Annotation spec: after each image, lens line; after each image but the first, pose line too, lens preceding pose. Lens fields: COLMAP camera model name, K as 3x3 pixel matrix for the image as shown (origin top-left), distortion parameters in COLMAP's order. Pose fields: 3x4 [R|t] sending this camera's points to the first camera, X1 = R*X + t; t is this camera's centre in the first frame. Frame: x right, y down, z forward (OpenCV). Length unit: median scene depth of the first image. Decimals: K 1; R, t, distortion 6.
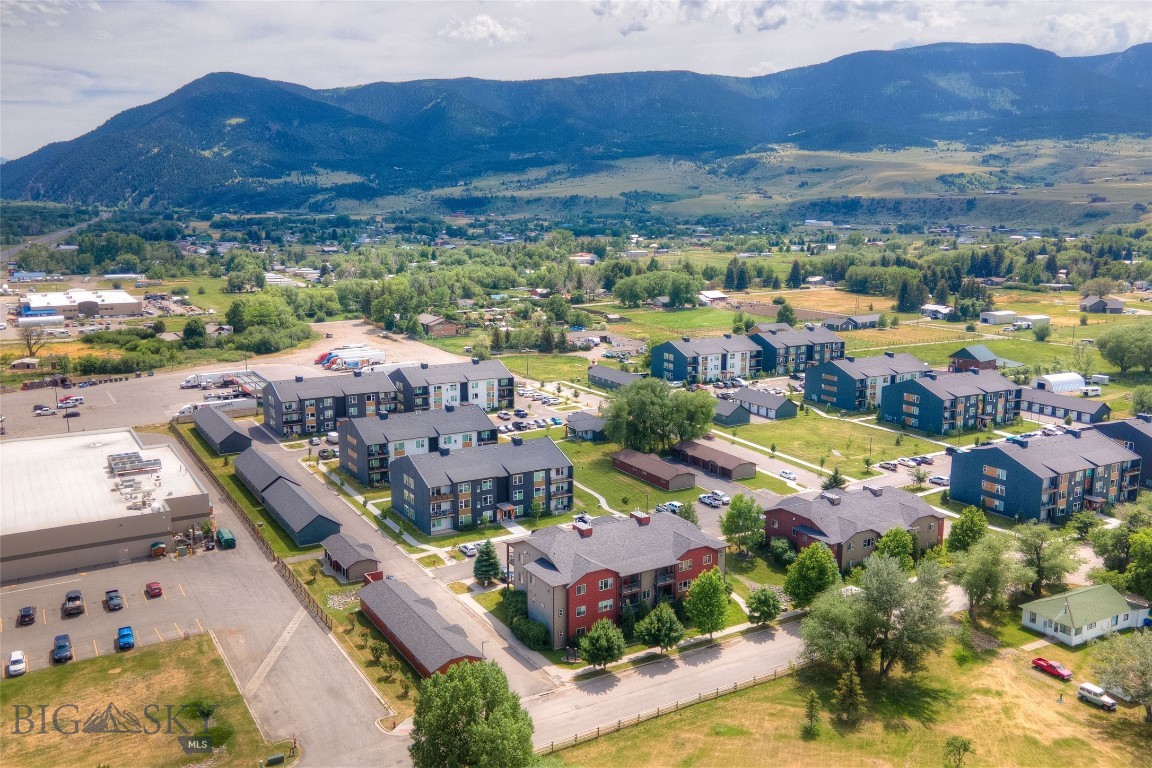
lens RADIAL K [[991.8, 0, 576.0], [0, 991.8, 384.0], [0, 0, 1]] dist [0.029813, 0.001766]
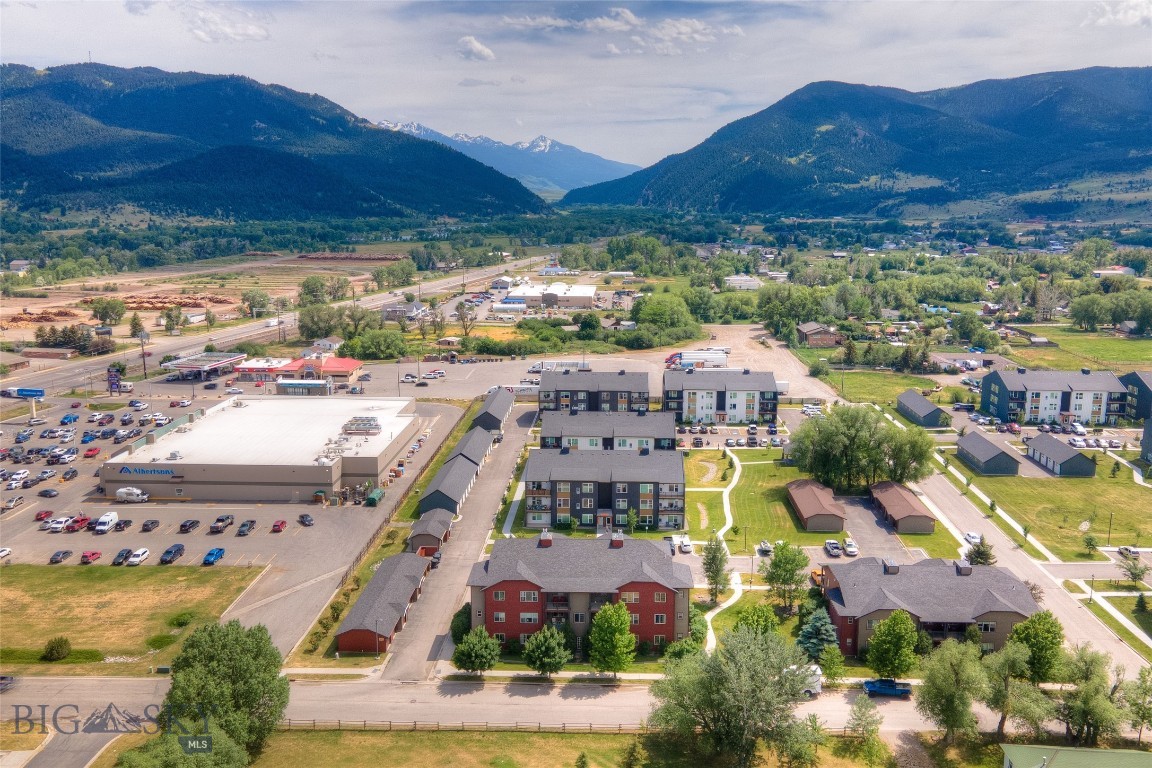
lens RADIAL K [[991.8, 0, 576.0], [0, 991.8, 384.0], [0, 0, 1]] dist [0.029813, 0.001766]
pose [[0.839850, 0.099215, -0.533675, 0.232110], [-0.101730, 0.994503, 0.024794, -0.014723], [0.533201, 0.033468, 0.845326, 0.075497]]
